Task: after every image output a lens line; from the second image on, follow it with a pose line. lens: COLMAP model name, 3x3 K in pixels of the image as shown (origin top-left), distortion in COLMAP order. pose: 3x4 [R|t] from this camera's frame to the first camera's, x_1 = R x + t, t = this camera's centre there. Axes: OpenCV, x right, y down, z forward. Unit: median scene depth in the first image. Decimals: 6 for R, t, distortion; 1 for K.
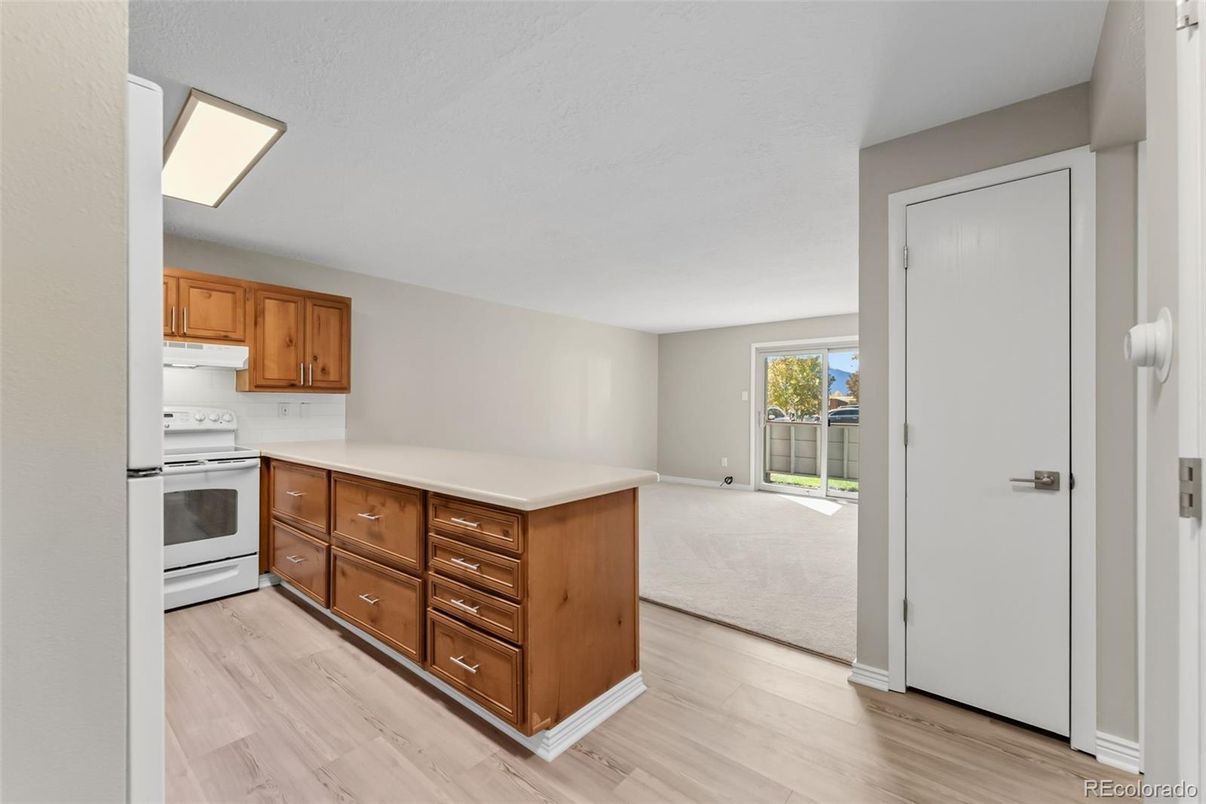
lens RADIAL K [[491.8, 0, 603.0], [0, 491.8, 404.8], [0, 0, 1]] dist [0.001934, -0.000275]
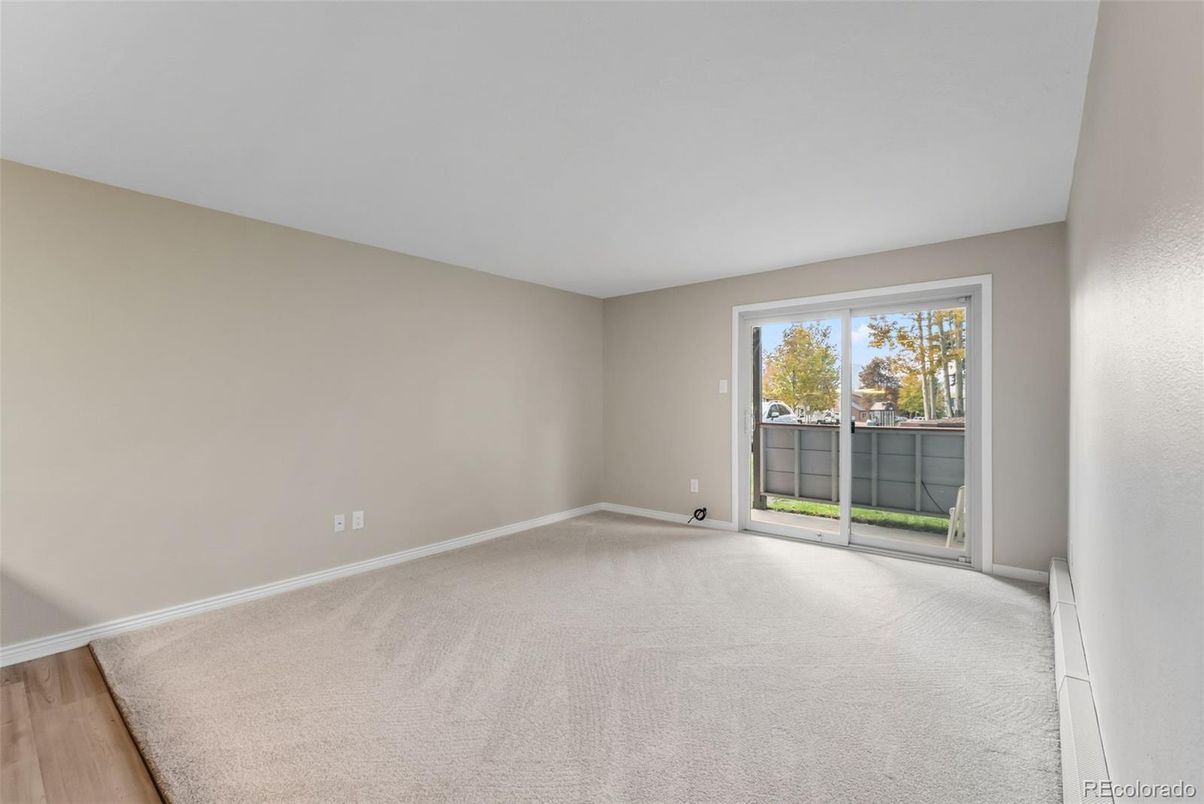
lens RADIAL K [[524.6, 0, 598.7], [0, 524.6, 402.4], [0, 0, 1]] dist [0.001635, 0.000391]
pose [[0.999959, -0.009064, -0.000913, 0.222093], [0.009066, 0.999957, 0.002057, 0.001206], [0.000894, -0.002066, 0.999997, 0.540337]]
